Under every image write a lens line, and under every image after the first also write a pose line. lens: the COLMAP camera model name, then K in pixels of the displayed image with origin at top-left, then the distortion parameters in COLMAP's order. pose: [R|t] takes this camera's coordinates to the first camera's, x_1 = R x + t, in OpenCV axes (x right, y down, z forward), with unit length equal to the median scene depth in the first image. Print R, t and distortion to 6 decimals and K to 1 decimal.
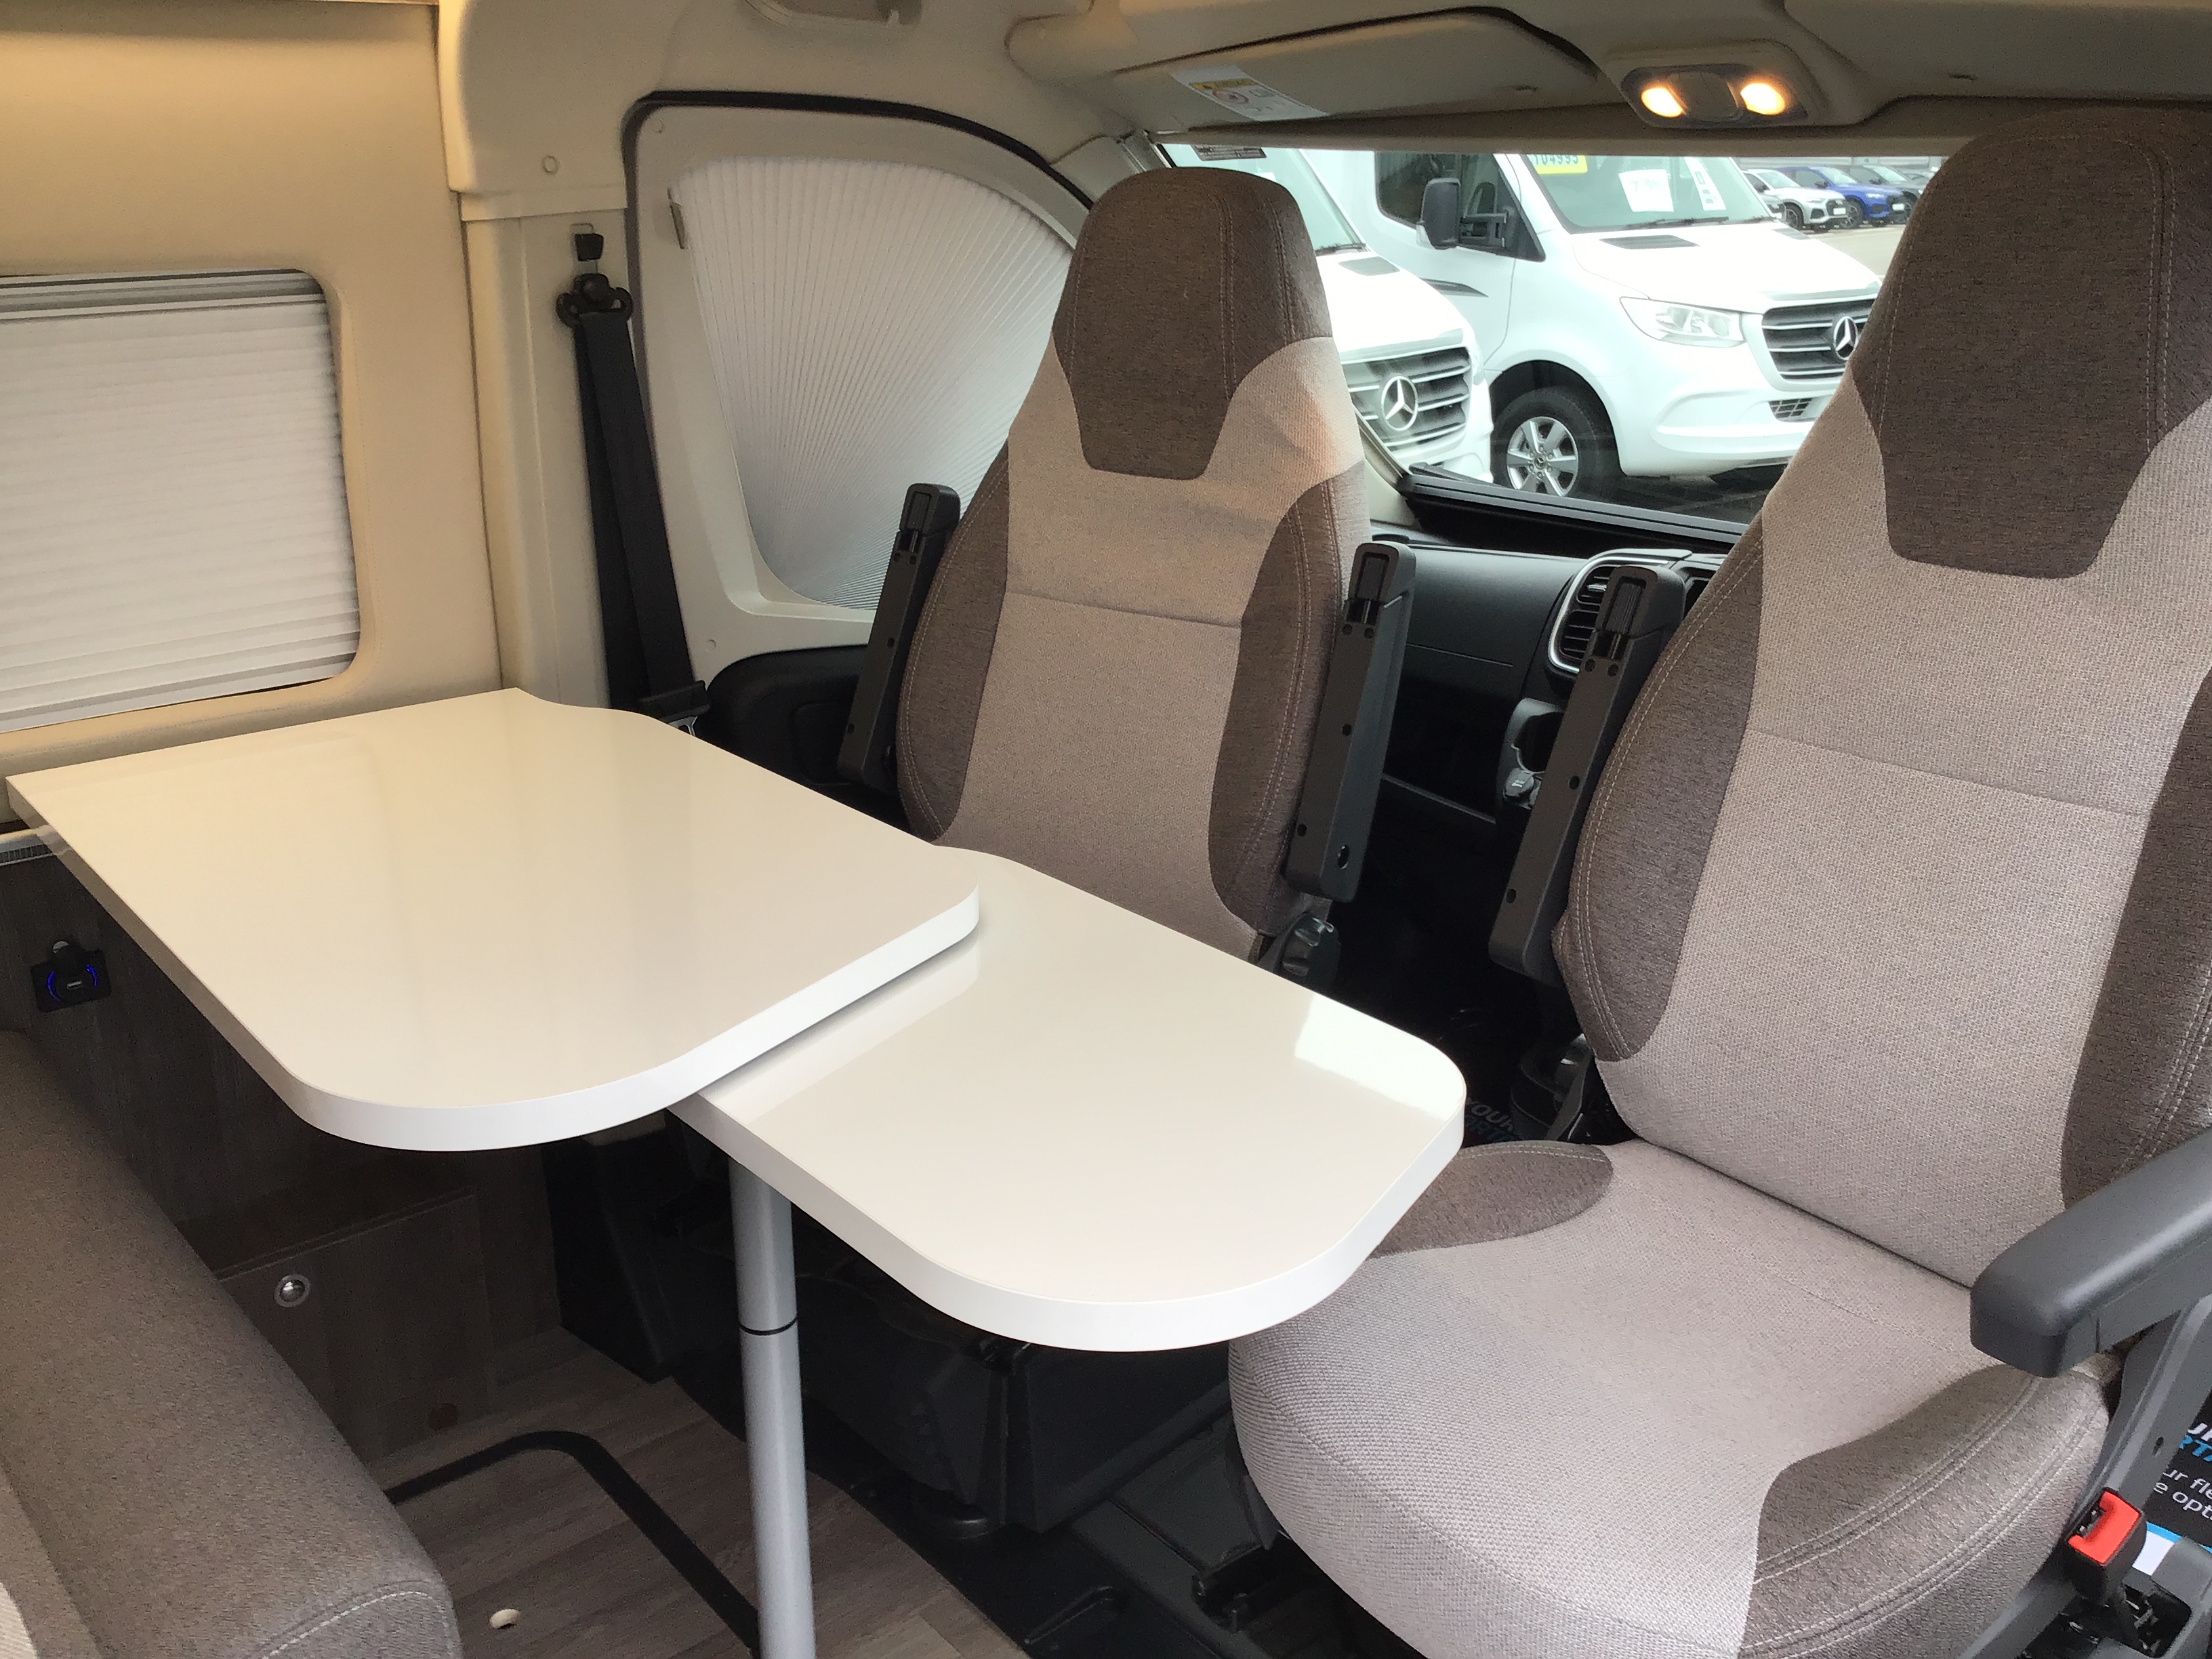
lens RADIAL K [[2027.5, 0, 1106.0], [0, 2027.5, 829.5], [0, 0, 1]] dist [0.197574, -0.294402]
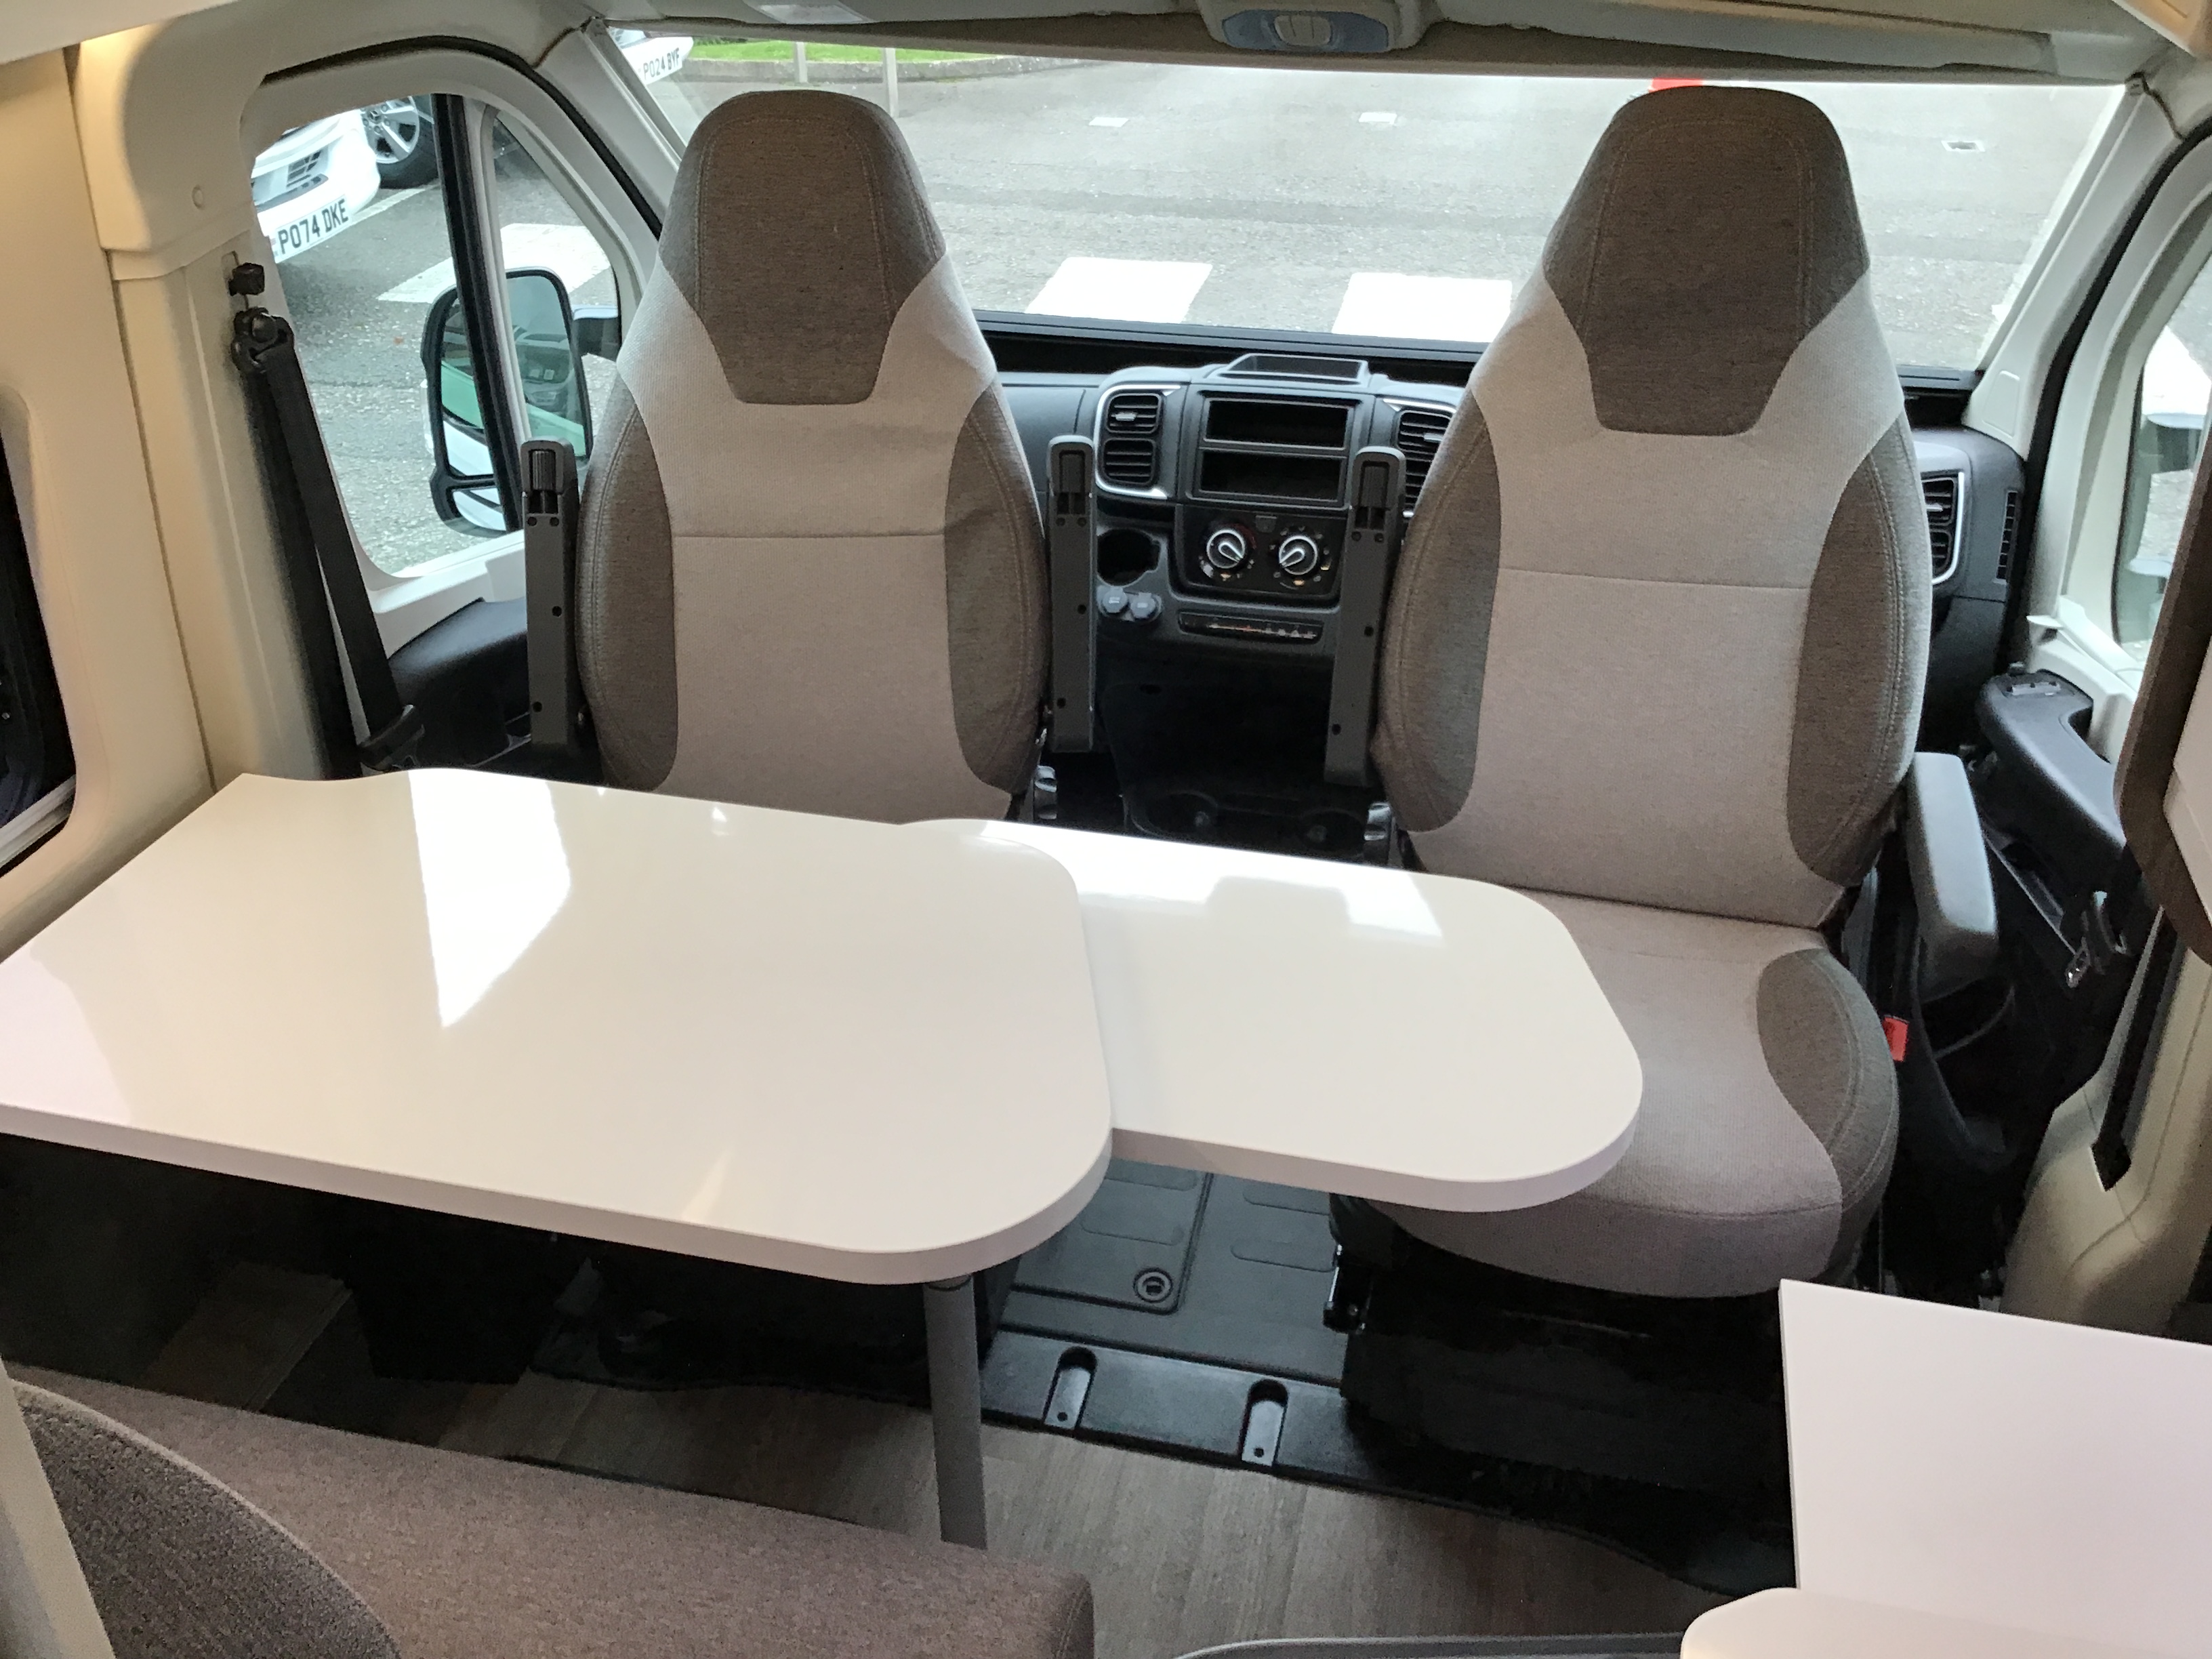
lens RADIAL K [[2027.5, 0, 1106.0], [0, 2027.5, 829.5], [0, 0, 1]] dist [0.197574, -0.294402]
pose [[0.793534, -0.306577, 0.525657, -0.492009], [0.194359, 0.946263, 0.258480, -0.216655], [-0.576653, -0.102946, 0.810477, 0.047331]]
